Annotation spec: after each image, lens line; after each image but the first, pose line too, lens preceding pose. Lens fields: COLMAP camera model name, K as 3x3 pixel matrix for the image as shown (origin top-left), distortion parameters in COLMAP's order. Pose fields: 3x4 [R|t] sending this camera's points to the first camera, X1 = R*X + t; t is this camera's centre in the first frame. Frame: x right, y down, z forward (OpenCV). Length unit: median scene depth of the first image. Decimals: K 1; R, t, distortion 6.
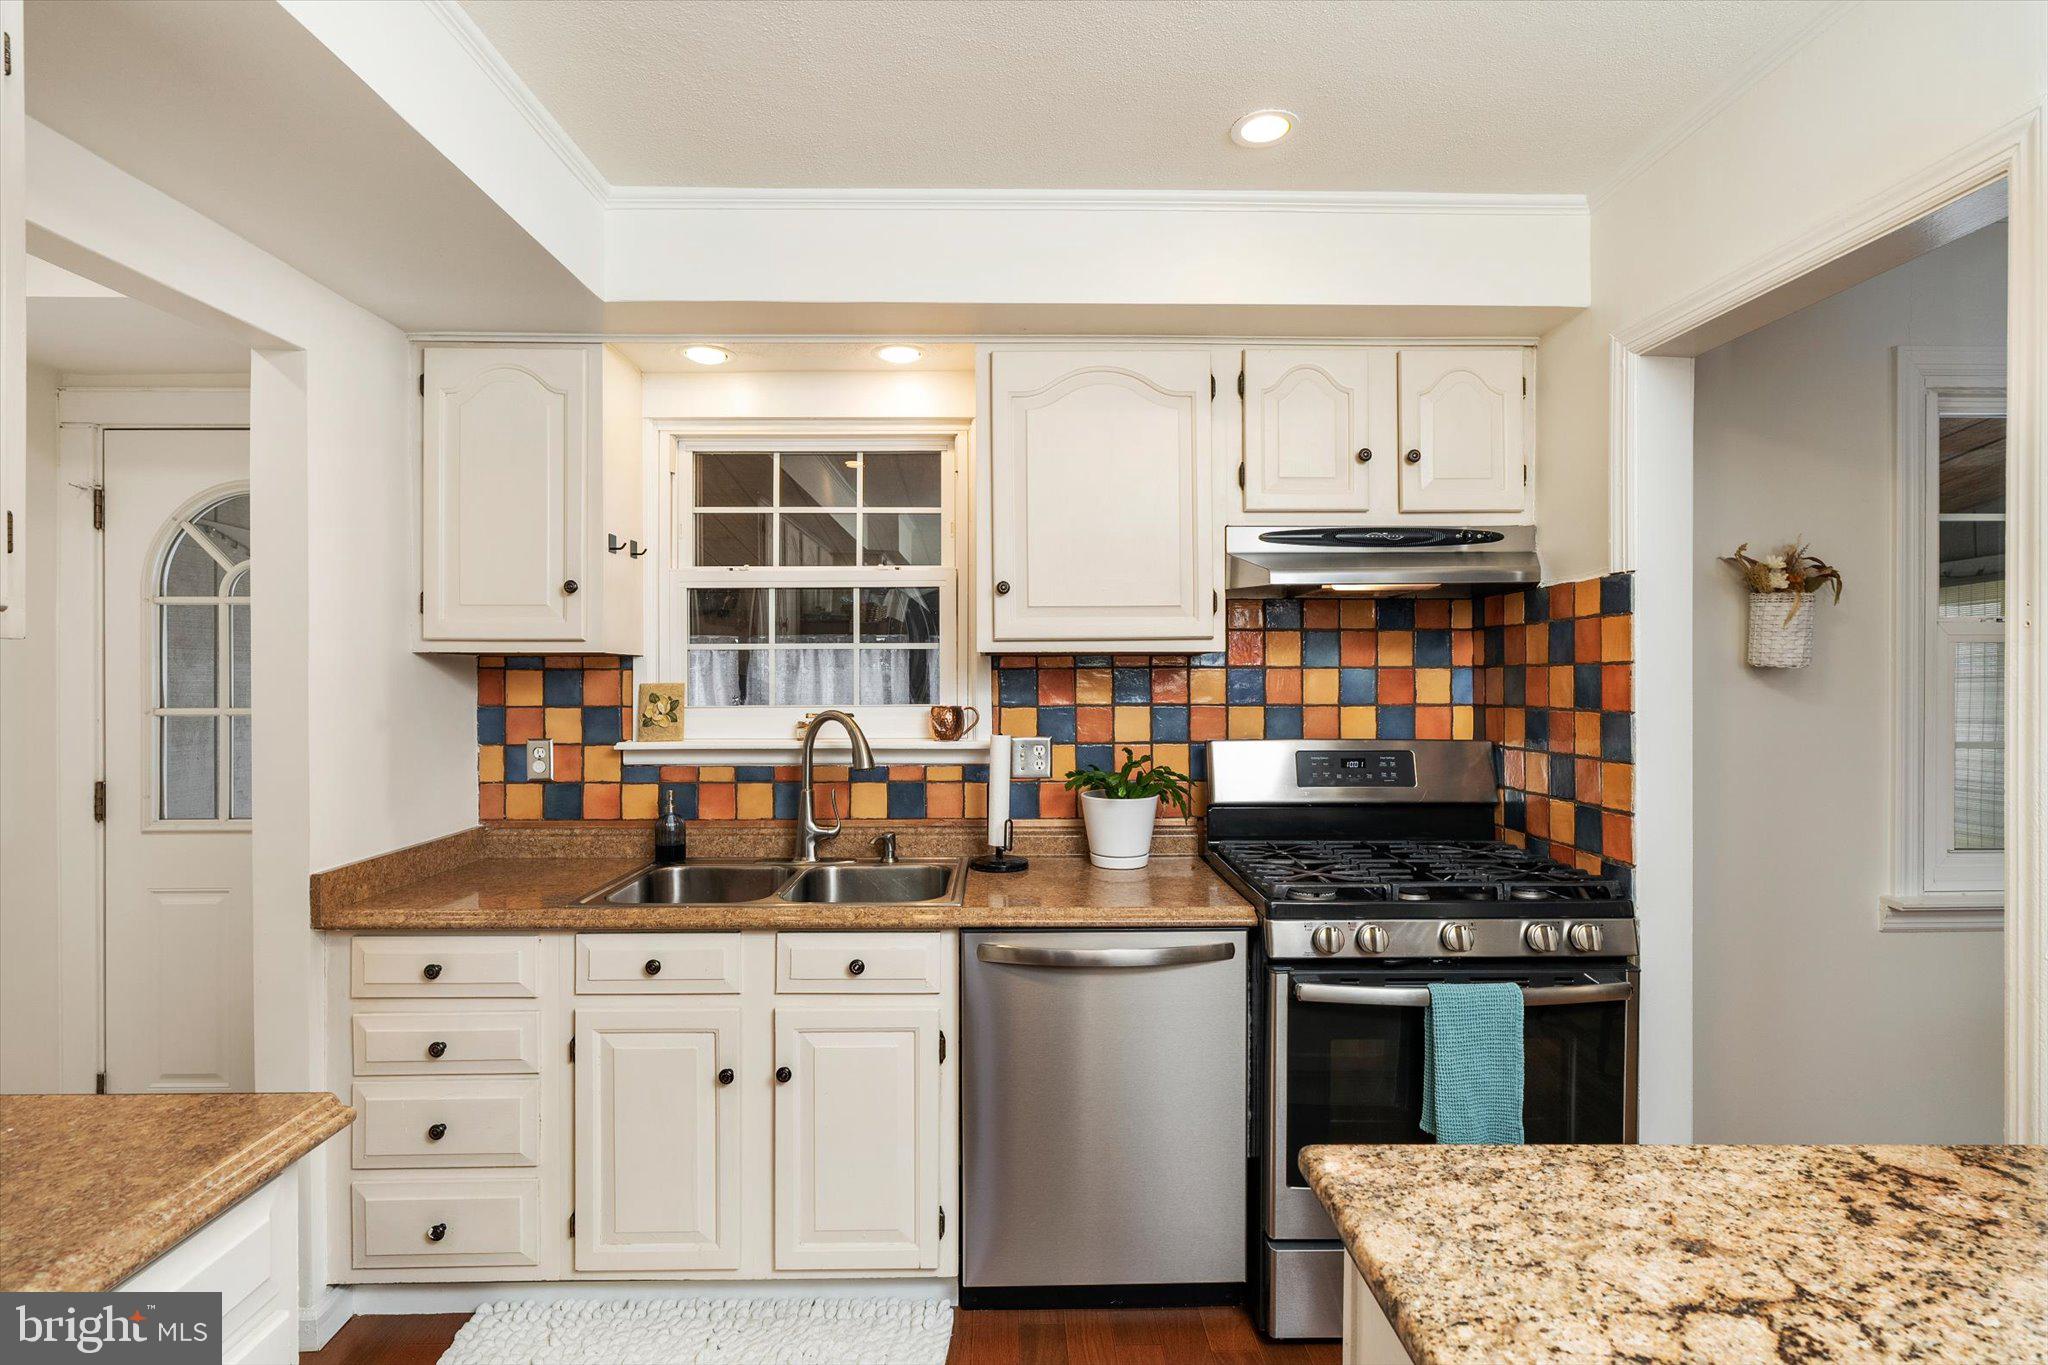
lens RADIAL K [[941.2, 0, 1022.4], [0, 941.2, 682.8], [0, 0, 1]] dist [-0.001741, -0.000464]
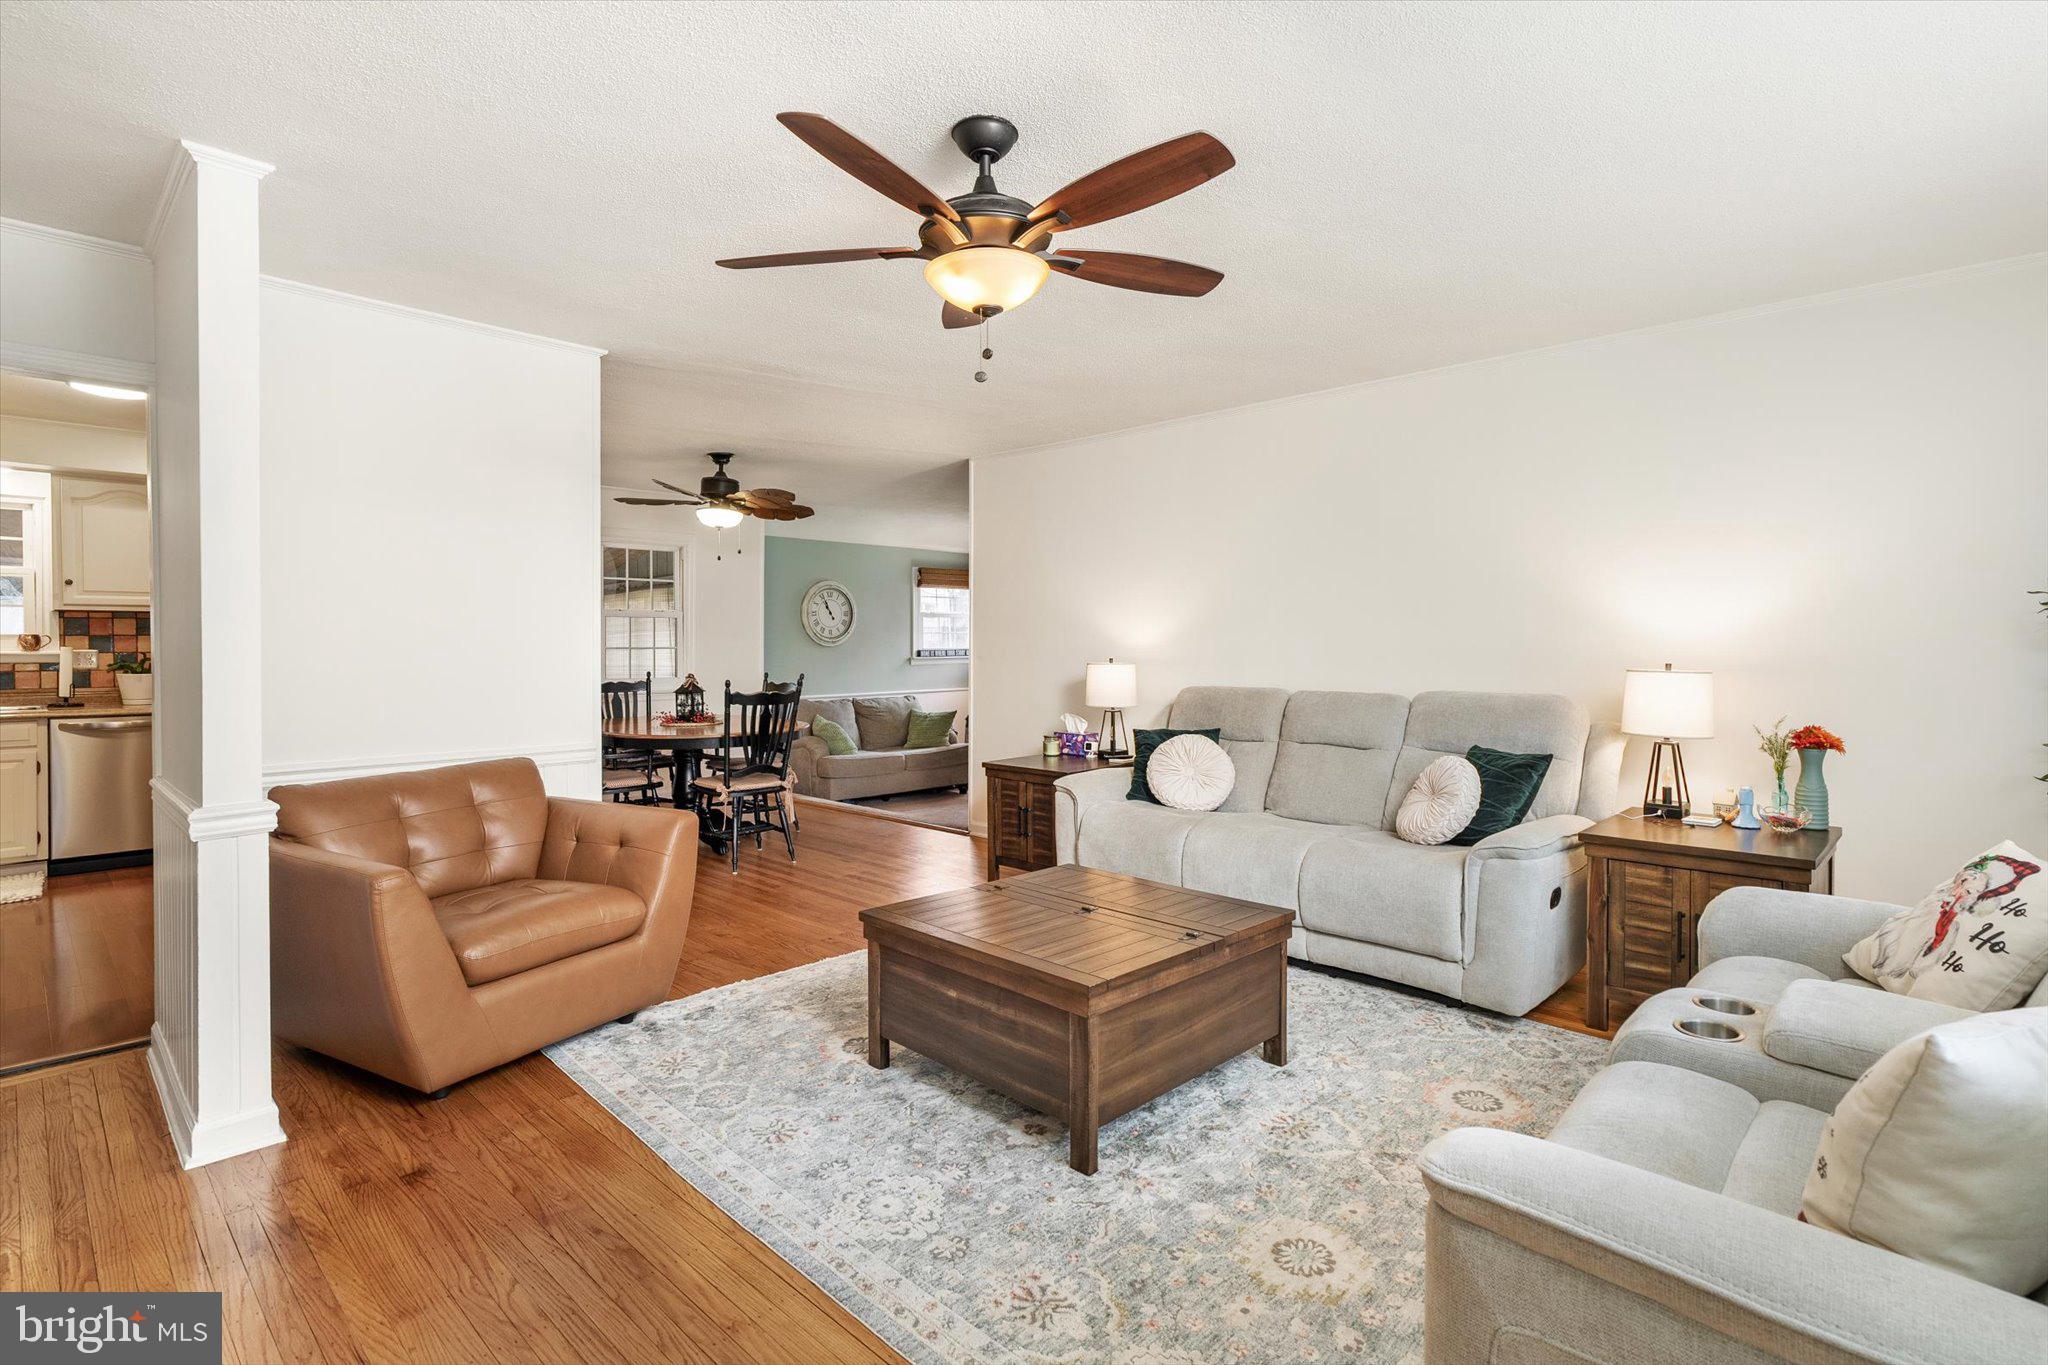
lens RADIAL K [[941.2, 0, 1019.3], [0, 941.2, 664.9], [0, 0, 1]] dist [-0.001741, -0.000464]
pose [[0.693640, -0.007187, 0.720286, -0.056965], [0.001013, 0.999959, 0.009003, 0.075985], [-0.720321, -0.005515, 0.693619, -2.044522]]
